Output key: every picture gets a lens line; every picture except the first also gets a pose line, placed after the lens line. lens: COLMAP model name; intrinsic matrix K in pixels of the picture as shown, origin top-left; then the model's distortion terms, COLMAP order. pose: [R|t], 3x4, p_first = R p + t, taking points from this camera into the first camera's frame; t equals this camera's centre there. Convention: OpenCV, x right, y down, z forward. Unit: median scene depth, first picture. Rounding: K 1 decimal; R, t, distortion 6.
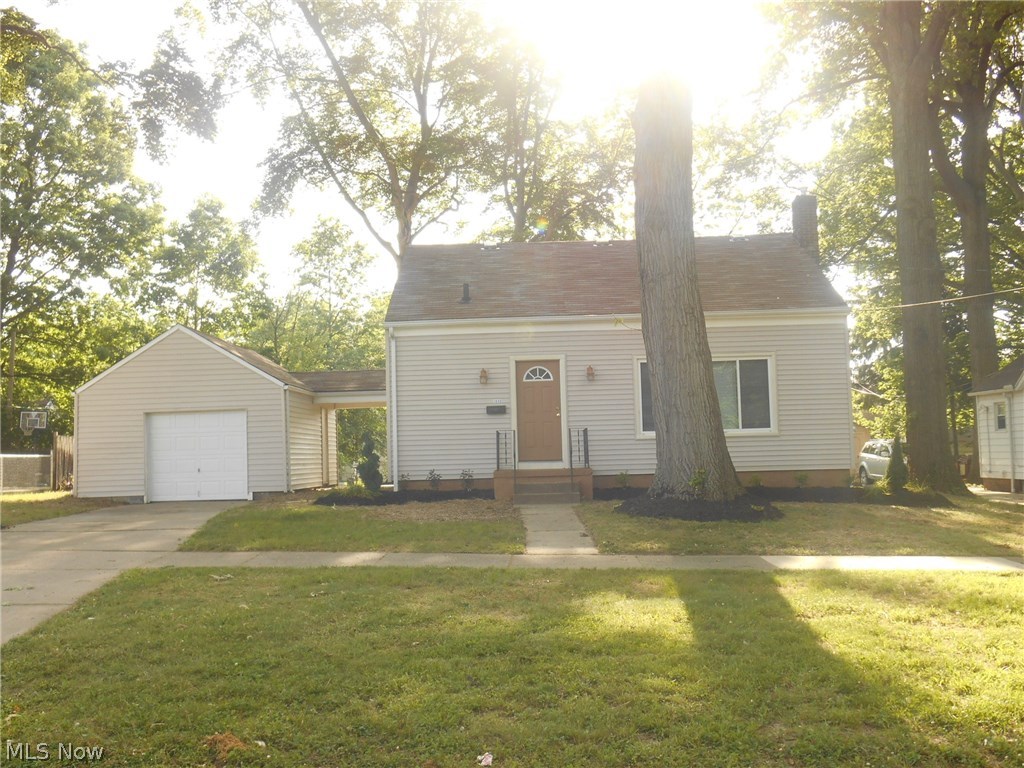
lens RADIAL K [[1052.0, 0, 512.0], [0, 1052.0, 384.0], [0, 0, 1]] dist [-0.017669, -0.003612]
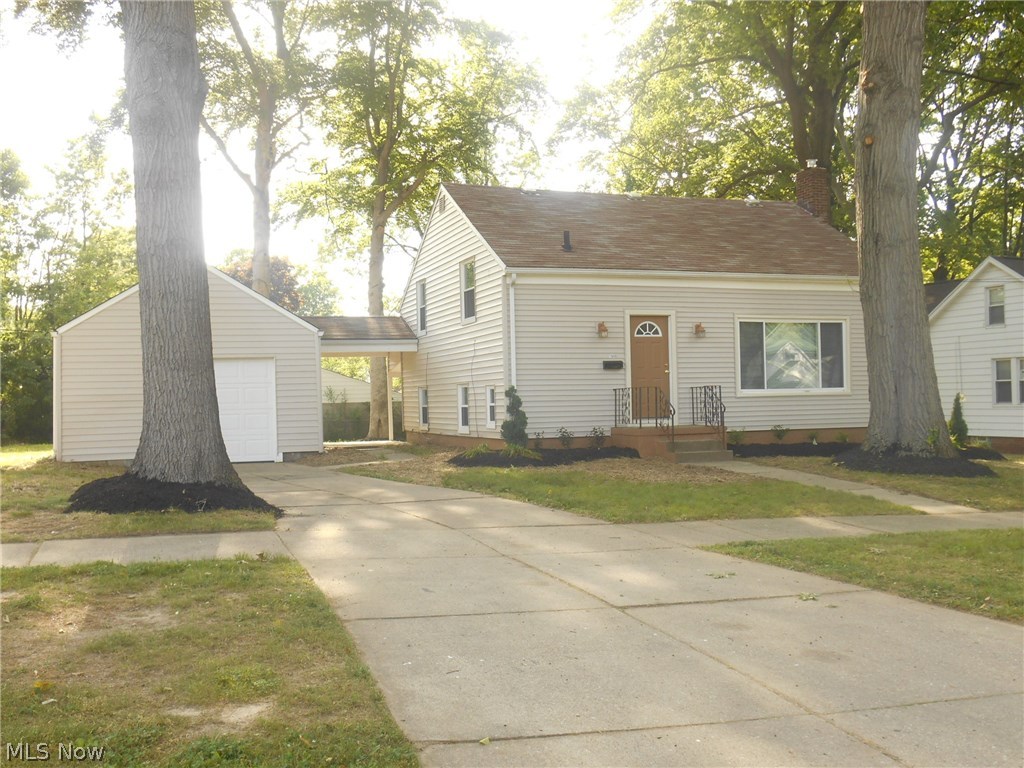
lens RADIAL K [[1052.0, 0, 512.0], [0, 1052.0, 384.0], [0, 0, 1]] dist [-0.017669, -0.003612]
pose [[0.925379, 0.013779, 0.378793, -0.464190], [-0.031140, 0.998724, 0.039745, 0.006362], [-0.377762, -0.048575, 0.924628, 0.143011]]
